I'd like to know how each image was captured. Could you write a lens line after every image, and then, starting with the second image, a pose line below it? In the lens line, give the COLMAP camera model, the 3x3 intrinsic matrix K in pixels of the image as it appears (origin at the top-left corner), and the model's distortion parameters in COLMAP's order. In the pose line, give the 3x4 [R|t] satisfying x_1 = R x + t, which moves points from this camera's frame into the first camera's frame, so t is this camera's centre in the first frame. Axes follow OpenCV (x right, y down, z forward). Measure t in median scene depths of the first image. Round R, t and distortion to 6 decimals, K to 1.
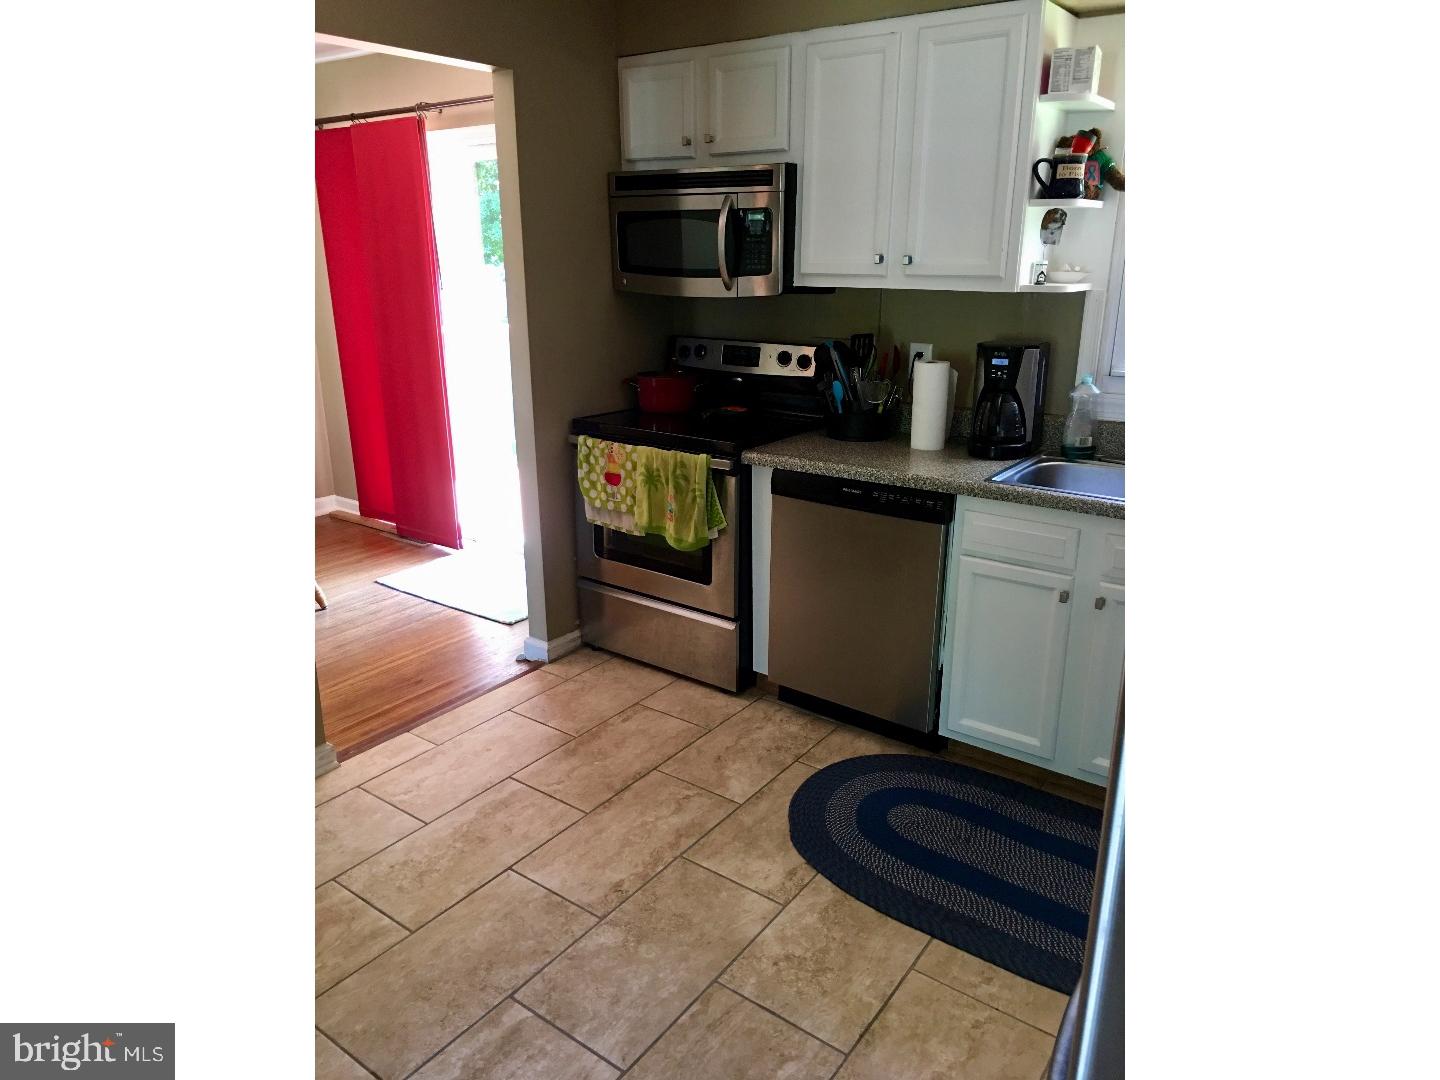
lens RADIAL K [[939.8, 0, 720.0], [0, 939.8, 540.0], [0, 0, 1]] dist [0.089327, -0.105785]
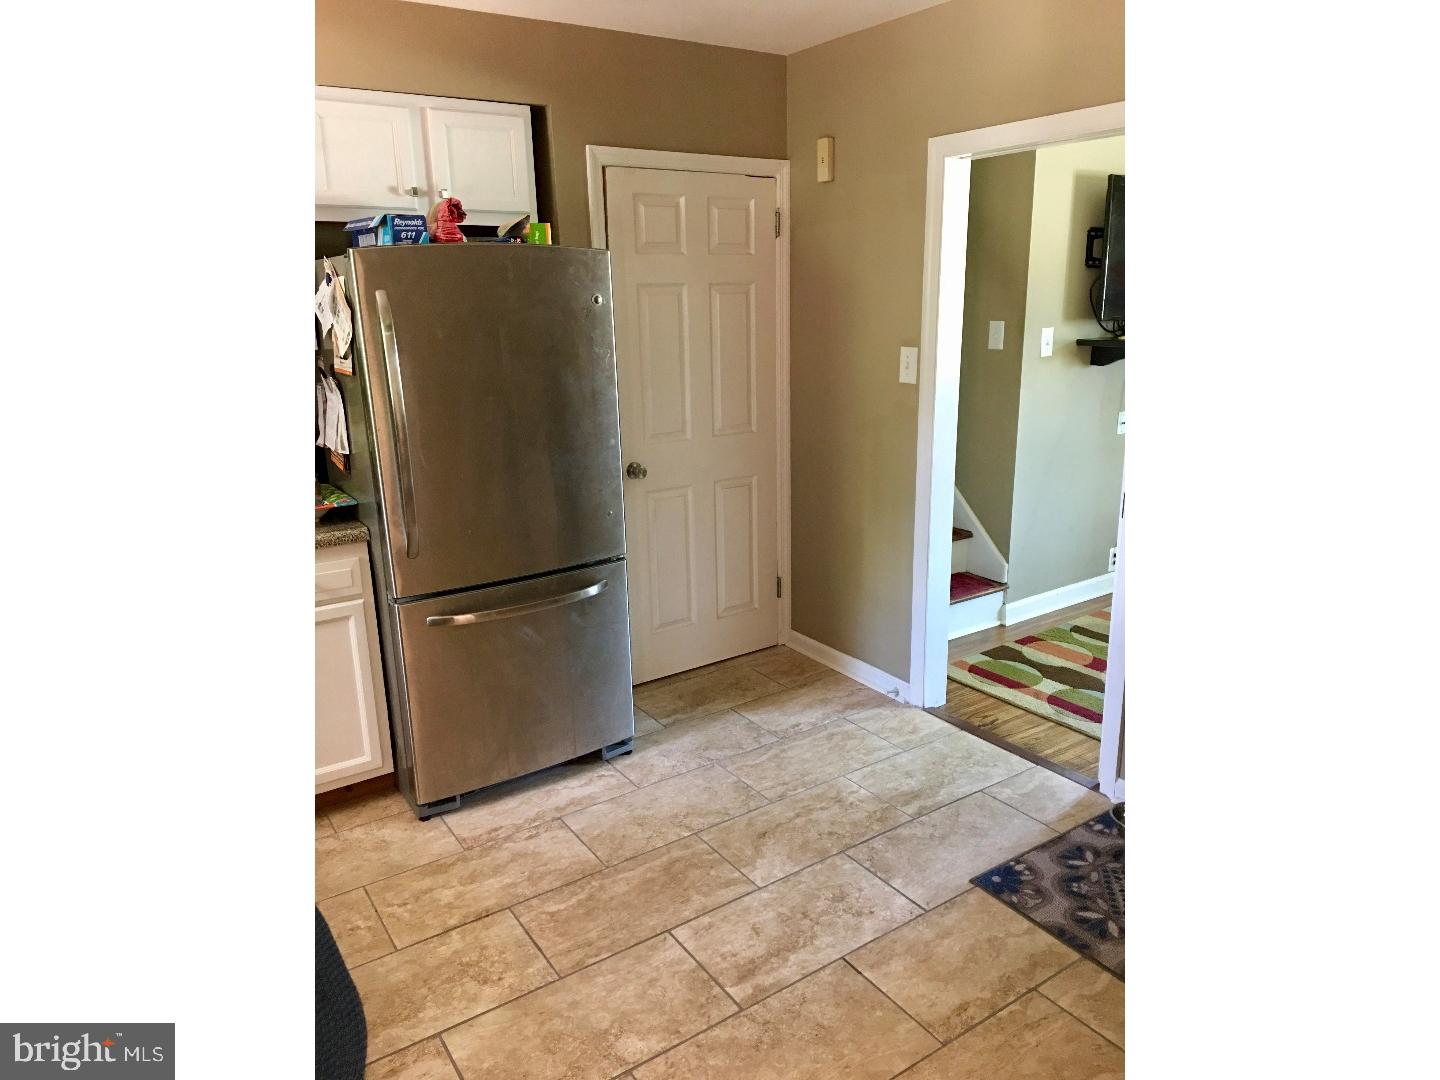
lens RADIAL K [[939.8, 0, 720.0], [0, 939.8, 540.0], [0, 0, 1]] dist [0.089327, -0.105785]
pose [[-0.940688, -0.064405, 0.333103, -0.348532], [0.124982, 0.846986, 0.516715, -0.342735], [-0.315413, 0.527700, -0.788700, 1.062448]]
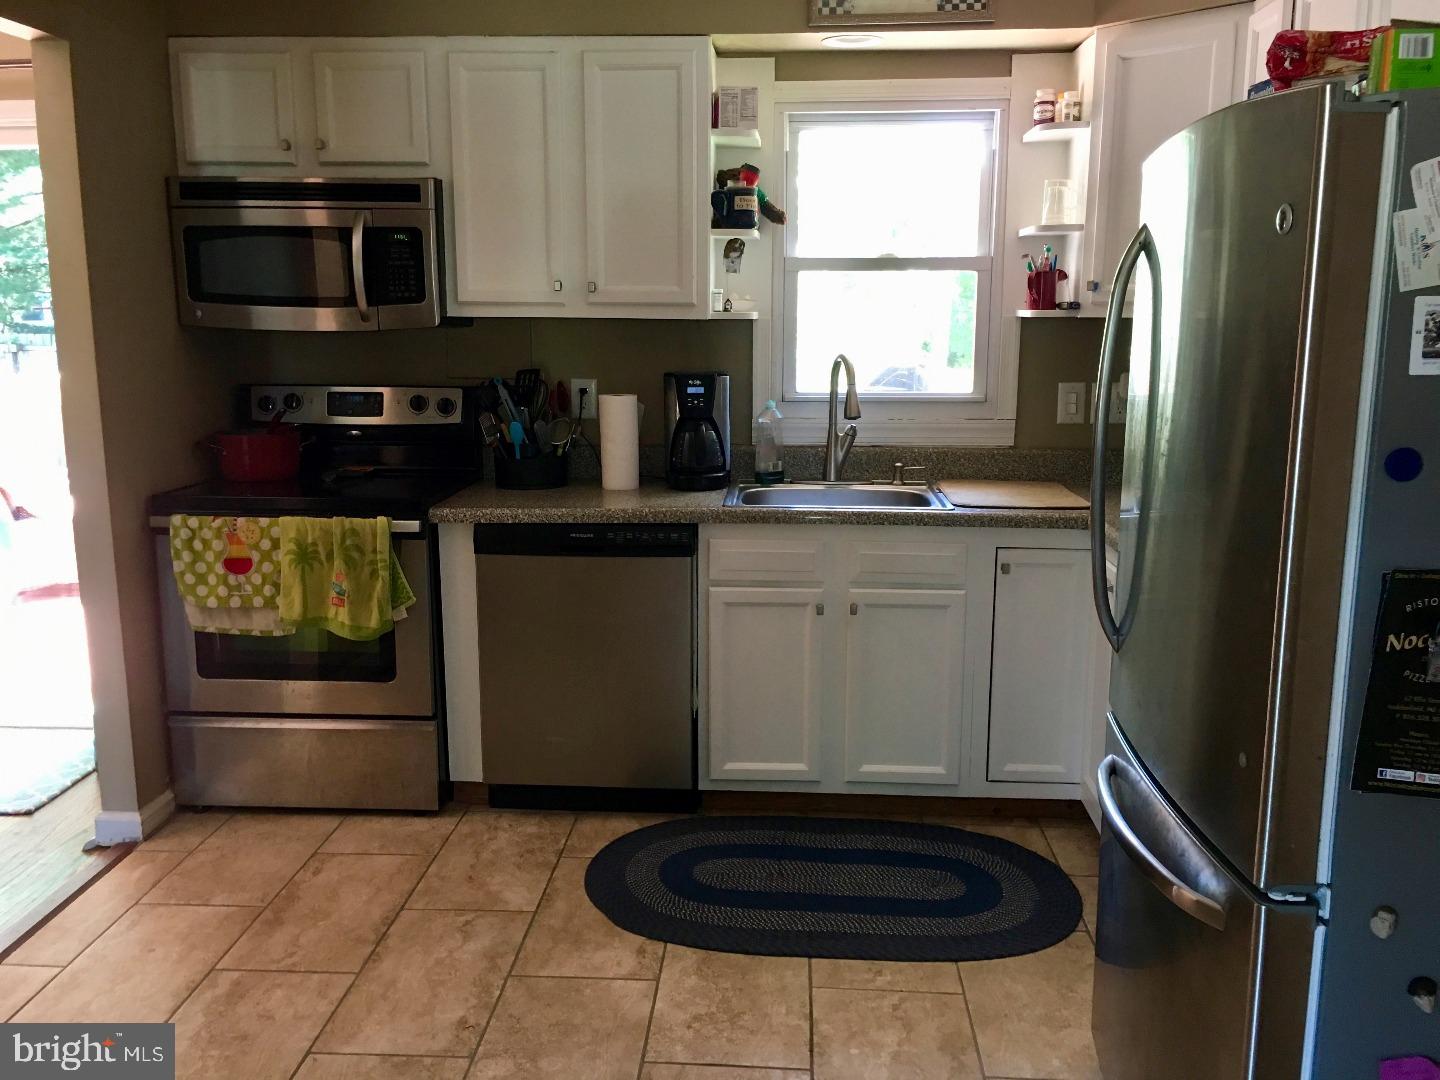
lens RADIAL K [[1261.7, 0, 724.1], [0, 1261.7, 544.3], [0, 0, 1]] dist [0.108864, -0.137953]
pose [[0.841939, -0.103689, 0.529517, -0.363540], [0.160448, 0.985081, -0.062217, 0.050016], [-0.515166, 0.137343, 0.846015, -0.082335]]
